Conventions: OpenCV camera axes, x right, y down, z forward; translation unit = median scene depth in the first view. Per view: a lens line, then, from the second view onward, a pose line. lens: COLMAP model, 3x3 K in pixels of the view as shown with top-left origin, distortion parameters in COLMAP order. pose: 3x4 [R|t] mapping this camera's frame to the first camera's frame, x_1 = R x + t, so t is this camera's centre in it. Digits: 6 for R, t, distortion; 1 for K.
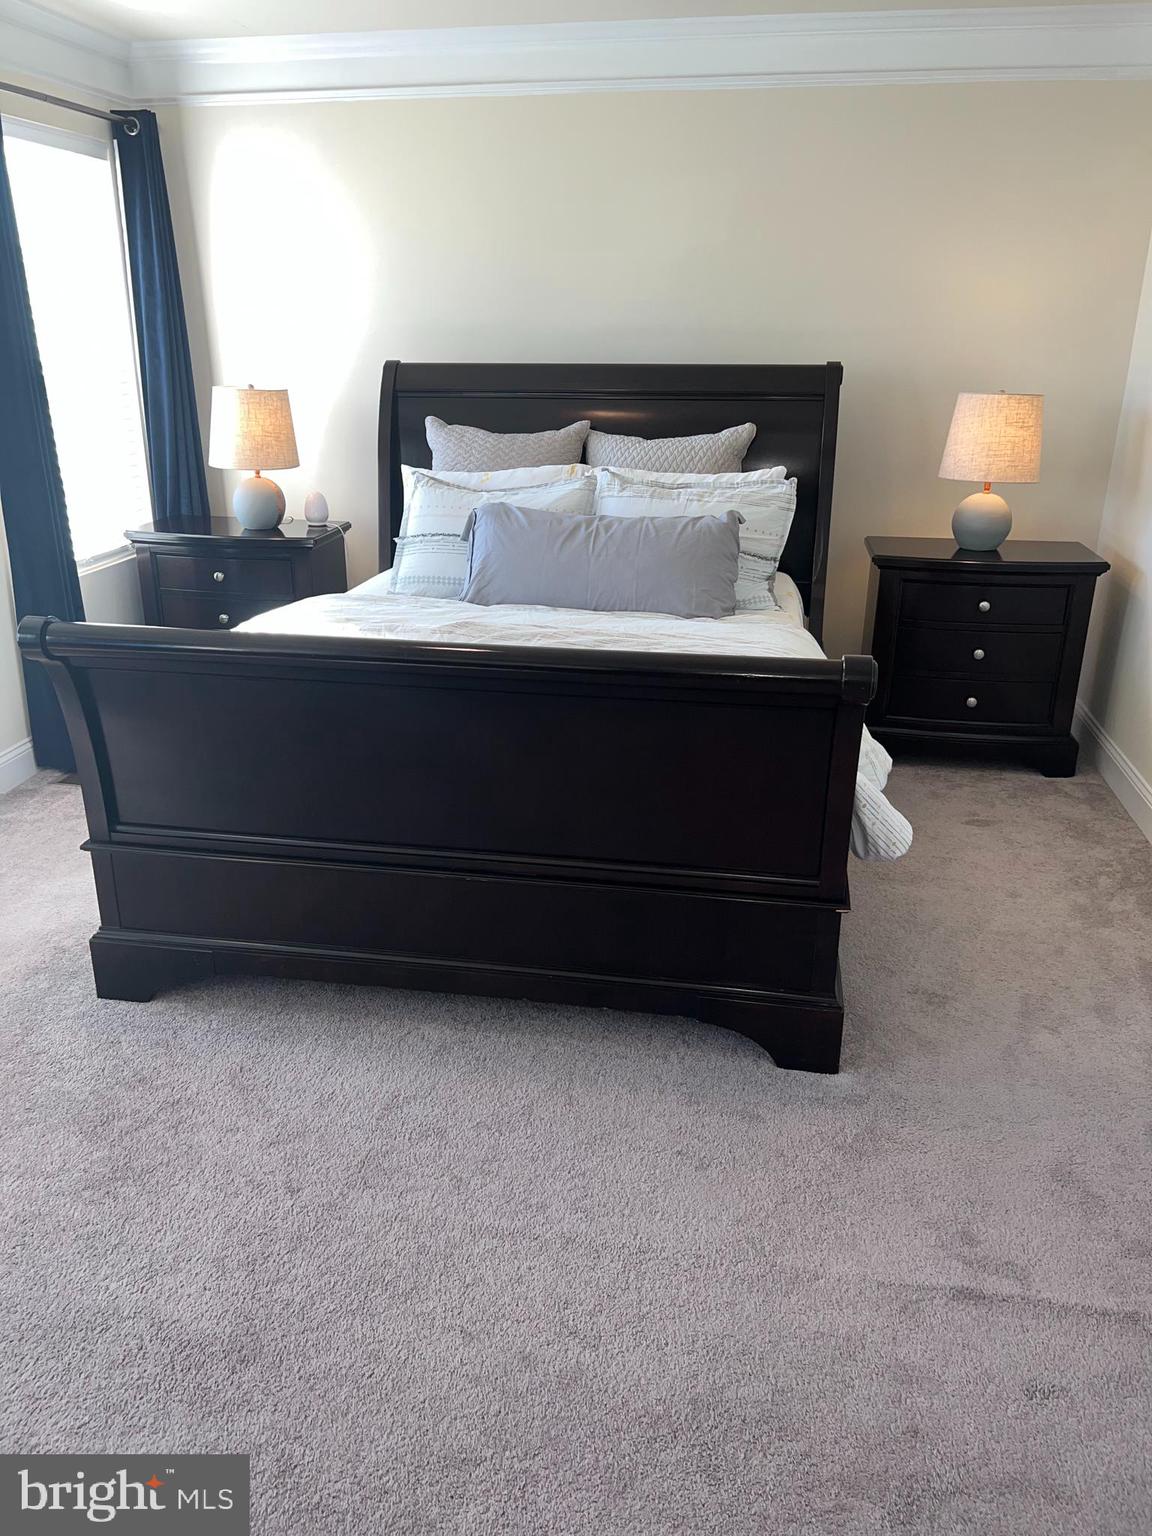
lens RADIAL K [[1173.6, 0, 575.9], [0, 1173.6, 766.3], [0, 0, 1]] dist [0.056619, -0.026383]
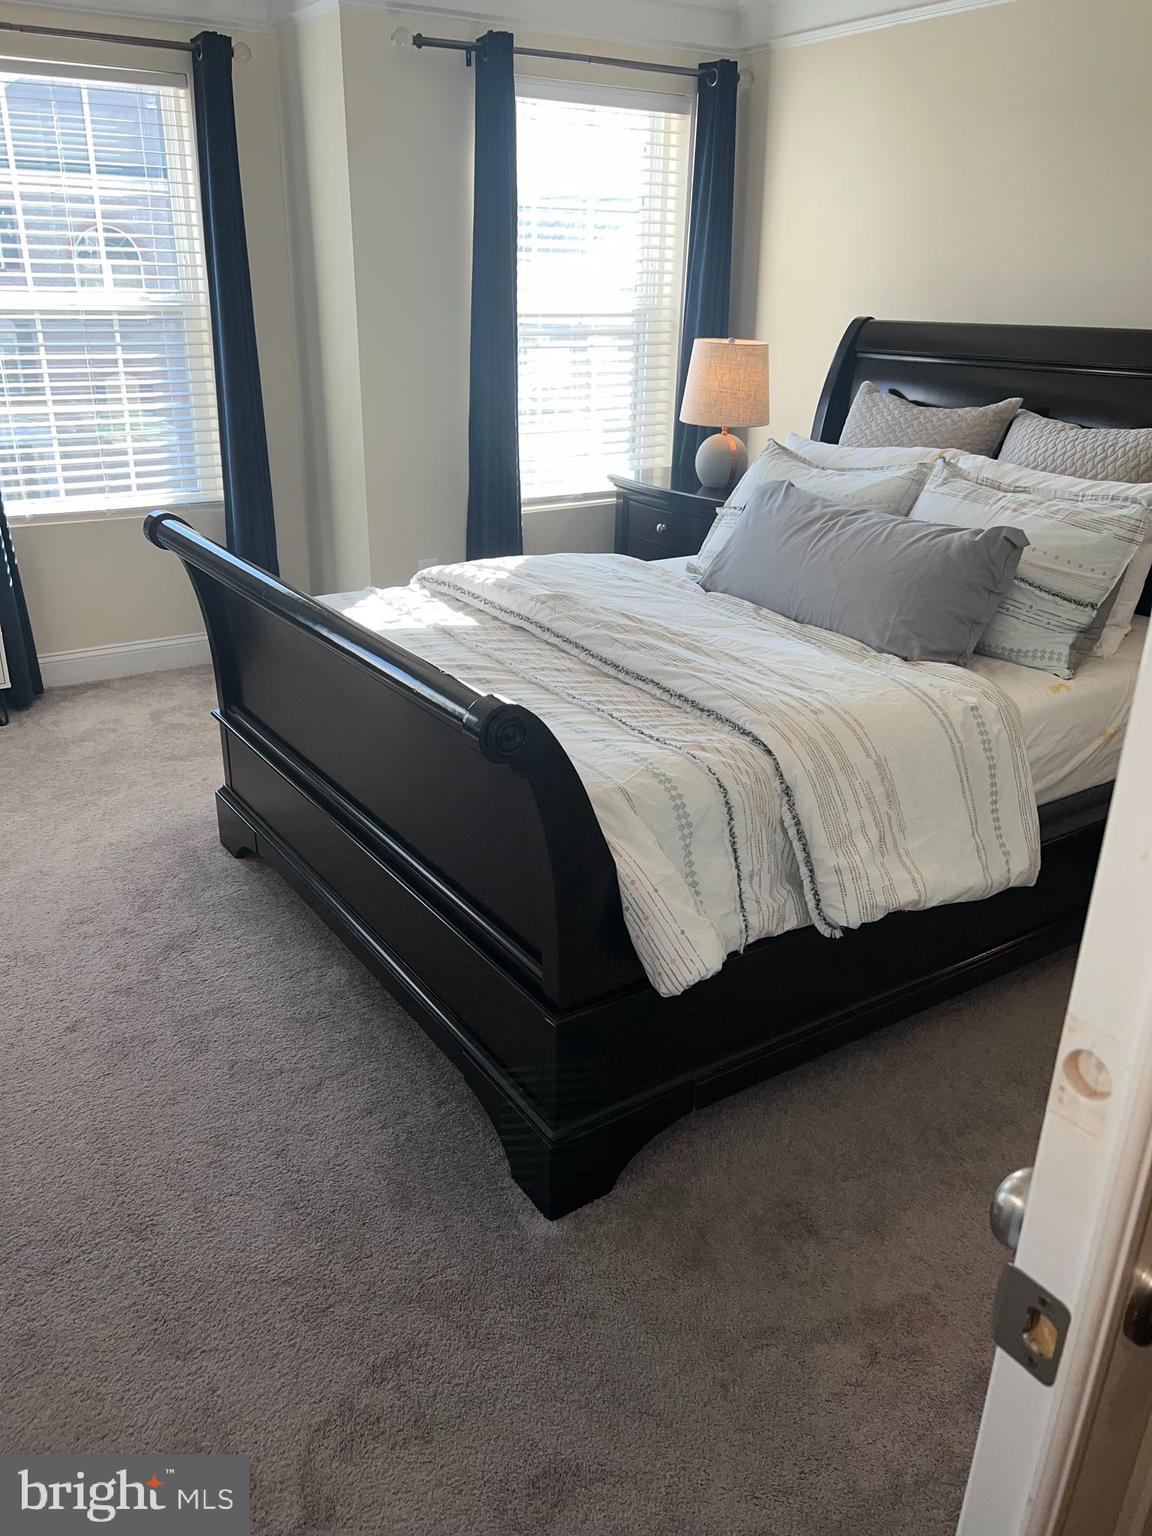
lens RADIAL K [[1173.6, 0, 575.8], [0, 1173.6, 772.5], [0, 0, 1]] dist [0.056619, -0.026383]
pose [[0.693822, 0.286215, -0.660827, 0.450474], [-0.269202, 0.954184, 0.130628, -0.089076], [0.667938, 0.087264, 0.739083, 0.269976]]
